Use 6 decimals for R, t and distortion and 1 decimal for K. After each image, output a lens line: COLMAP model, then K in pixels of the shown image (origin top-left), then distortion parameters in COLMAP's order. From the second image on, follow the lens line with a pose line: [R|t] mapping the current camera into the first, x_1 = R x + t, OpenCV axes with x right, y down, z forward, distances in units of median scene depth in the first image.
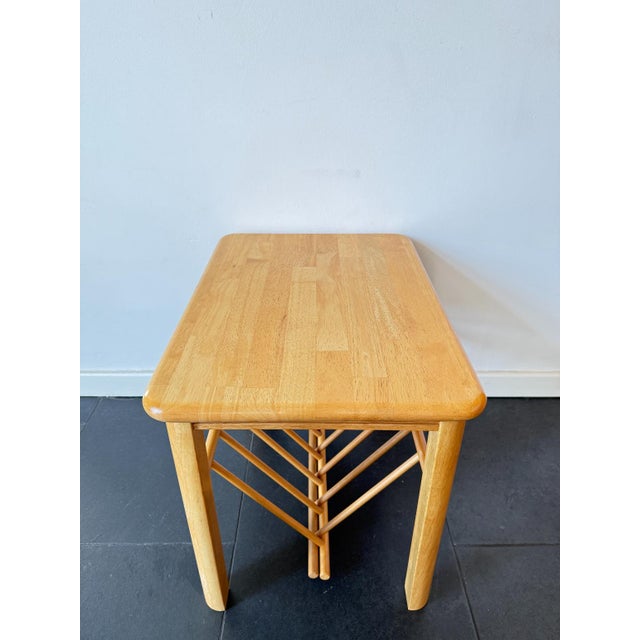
lens RADIAL K [[465.6, 0, 319.8], [0, 465.6, 322.4], [0, 0, 1]] dist [-0.007245, -0.007365]
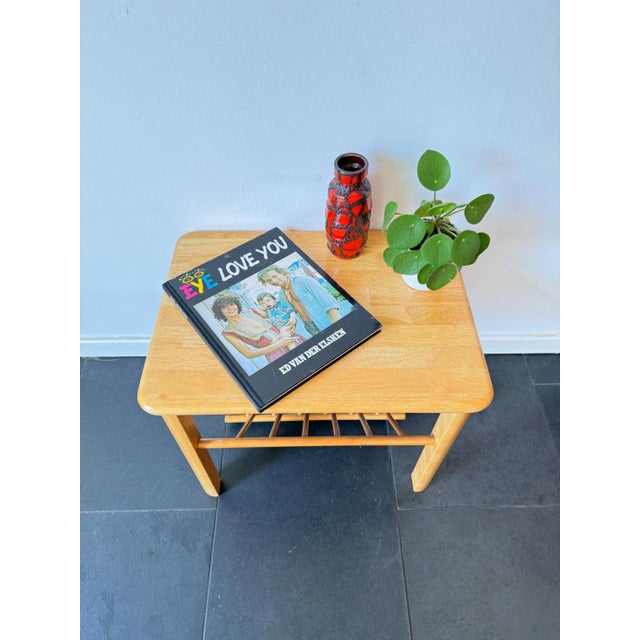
lens RADIAL K [[465.6, 0, 321.2], [0, 465.6, 323.9], [0, 0, 1]] dist [-0.007245, -0.007365]
pose [[0.999930, -0.007106, 0.009460, 0.085375], [0.003124, 0.929747, 0.368185, -0.436181], [-0.011411, -0.368130, 0.929704, 0.051392]]
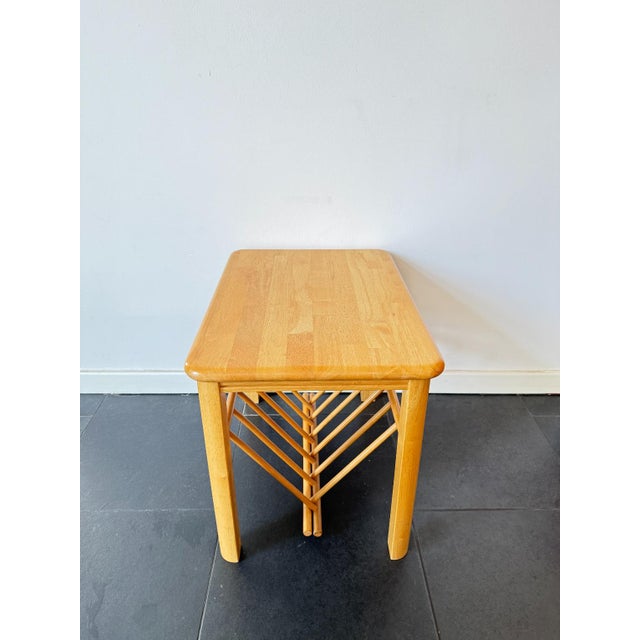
lens RADIAL K [[465.2, 0, 322.4], [0, 465.2, 322.9], [0, 0, 1]] dist [0.000934, -0.015132]
pose [[0.999851, 0.001014, 0.017214, 0.047648], [0.000016, 0.998215, -0.059714, 0.080441], [-0.017244, 0.059706, 0.998067, -0.209411]]
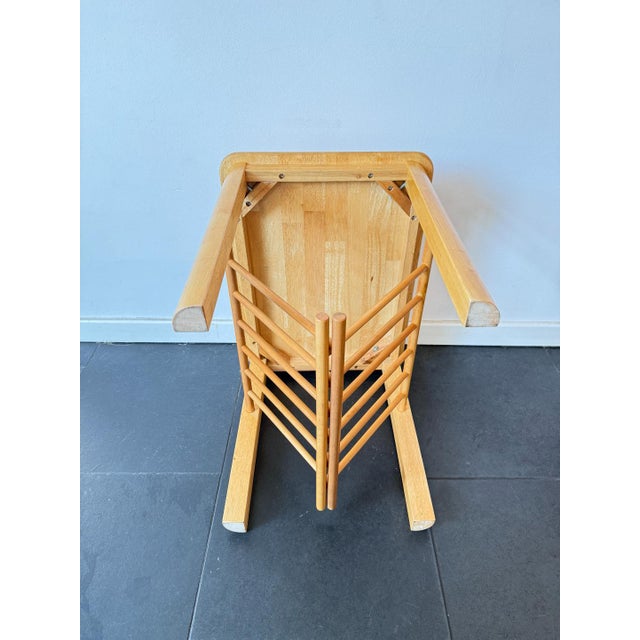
lens RADIAL K [[465.6, 0, 321.7], [0, 465.6, 324.1], [0, 0, 1]] dist [-0.007245, -0.007365]
pose [[0.999901, 0.007410, -0.011974, 0.067590], [-0.006126, 0.994570, 0.103891, 0.008666], [0.012679, -0.103807, 0.994517, -0.055148]]
